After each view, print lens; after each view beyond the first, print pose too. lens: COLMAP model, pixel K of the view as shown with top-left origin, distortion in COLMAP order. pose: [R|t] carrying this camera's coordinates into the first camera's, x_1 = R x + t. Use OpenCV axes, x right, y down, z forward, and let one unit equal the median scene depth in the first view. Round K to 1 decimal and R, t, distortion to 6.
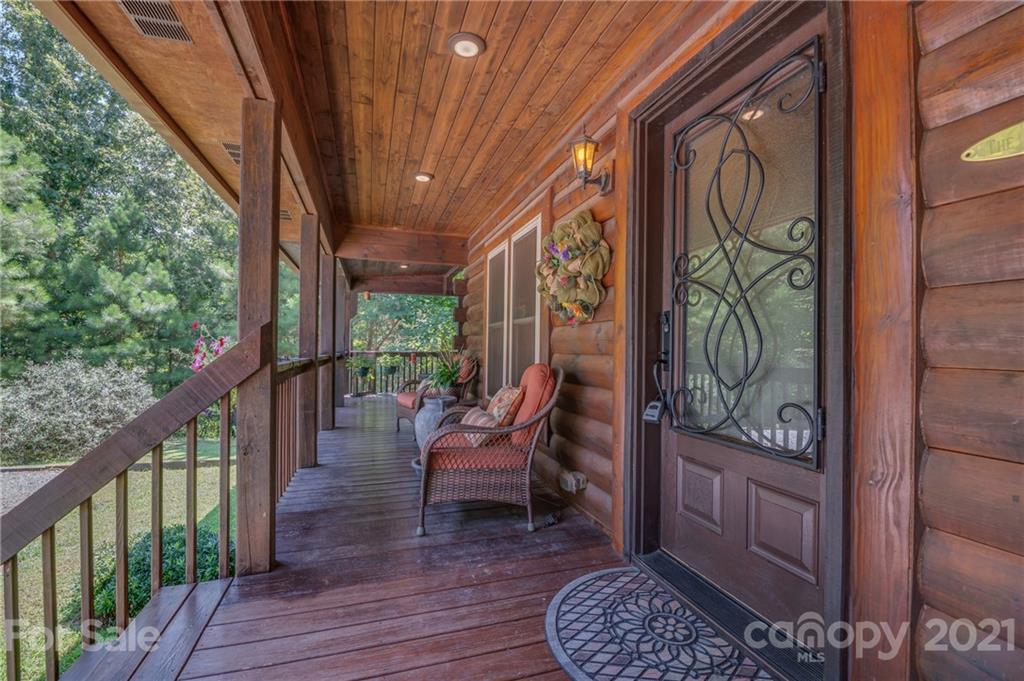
lens RADIAL K [[444.2, 0, 510.4], [0, 444.2, 343.7], [0, 0, 1]] dist [-0.001483, -0.010472]
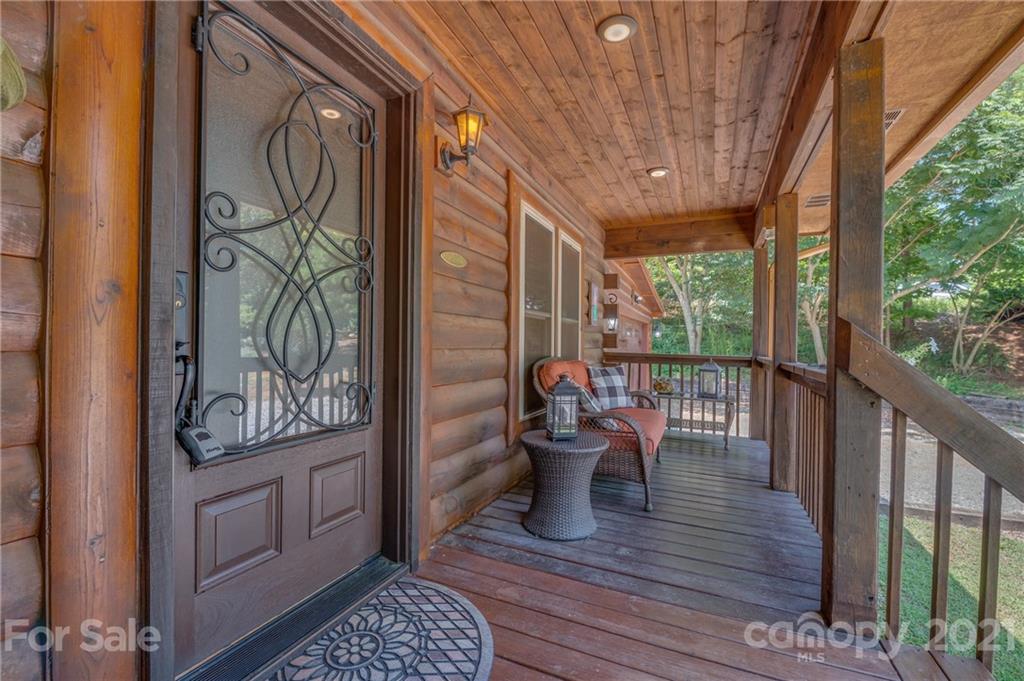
lens RADIAL K [[434.6, 0, 510.7], [0, 434.6, 344.7], [0, 0, 1]] dist [0.002281, 0.000318]
pose [[-0.735516, -0.020366, 0.677201, -0.435571], [-0.025039, 0.999682, 0.002869, 0.013098], [-0.677044, -0.014846, -0.735793, 1.375338]]
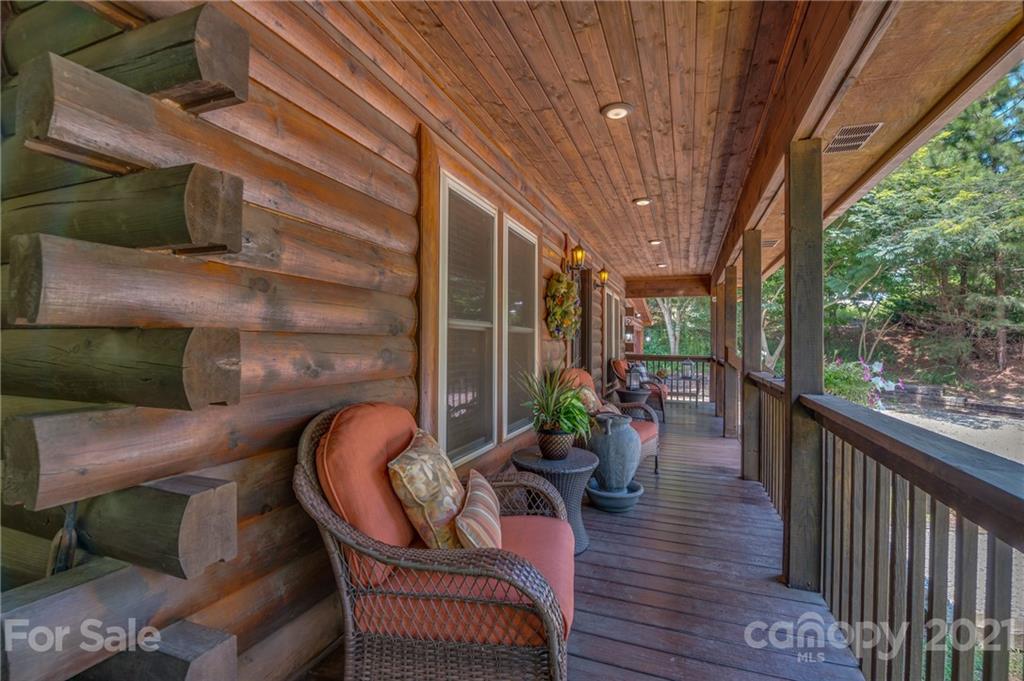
lens RADIAL K [[436.8, 0, 524.2], [0, 436.8, 334.9], [0, 0, 1]] dist [-0.001572, -0.000691]
pose [[-0.785208, -0.004773, 0.619213, -1.136713], [-0.020862, 0.999607, -0.018748, -0.052175], [-0.618880, -0.027639, -0.784999, 3.617173]]
